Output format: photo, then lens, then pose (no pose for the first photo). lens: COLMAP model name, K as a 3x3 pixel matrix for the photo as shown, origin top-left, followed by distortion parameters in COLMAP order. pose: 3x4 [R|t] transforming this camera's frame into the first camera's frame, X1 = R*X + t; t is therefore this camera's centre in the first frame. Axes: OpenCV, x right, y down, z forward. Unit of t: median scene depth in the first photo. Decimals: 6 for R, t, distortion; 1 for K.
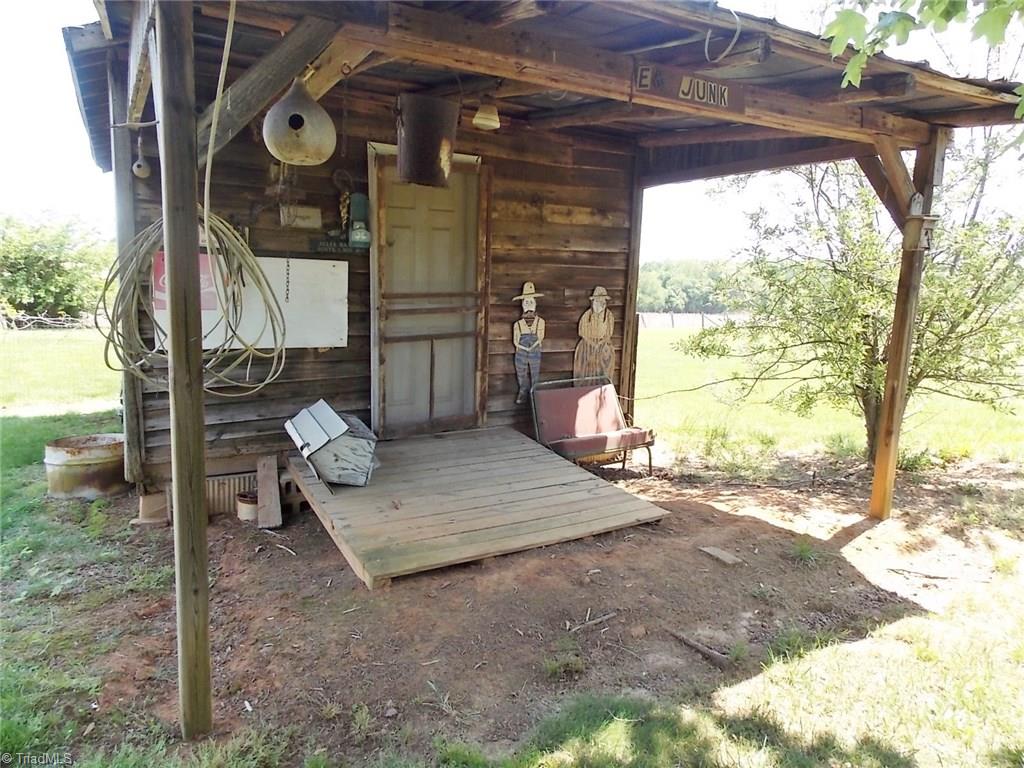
lens RADIAL K [[670.2, 0, 507.6], [0, 670.2, 381.3], [0, 0, 1]] dist [-0.001208, 0.001909]
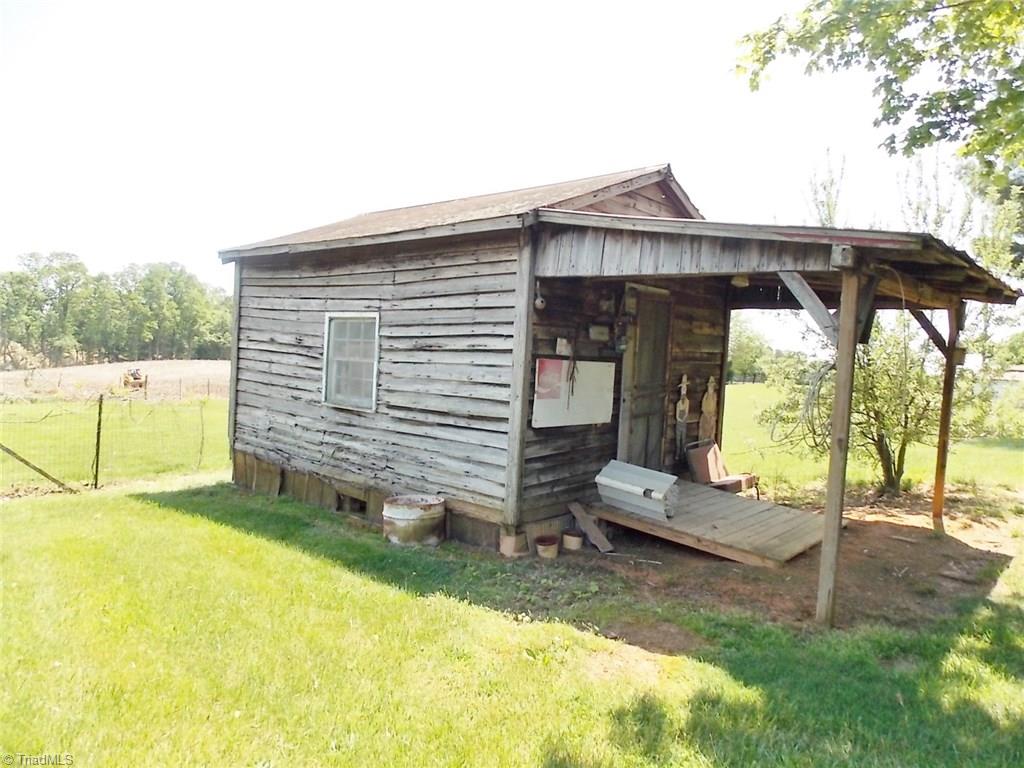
lens RADIAL K [[670.2, 0, 503.6], [0, 670.2, 382.0], [0, 0, 1]] dist [-0.001208, 0.001909]
pose [[0.952757, 0.000052, 0.303732, -0.767844], [0.027938, 0.995746, -0.087807, -0.015852], [-0.302445, 0.092144, 0.948703, -0.243052]]
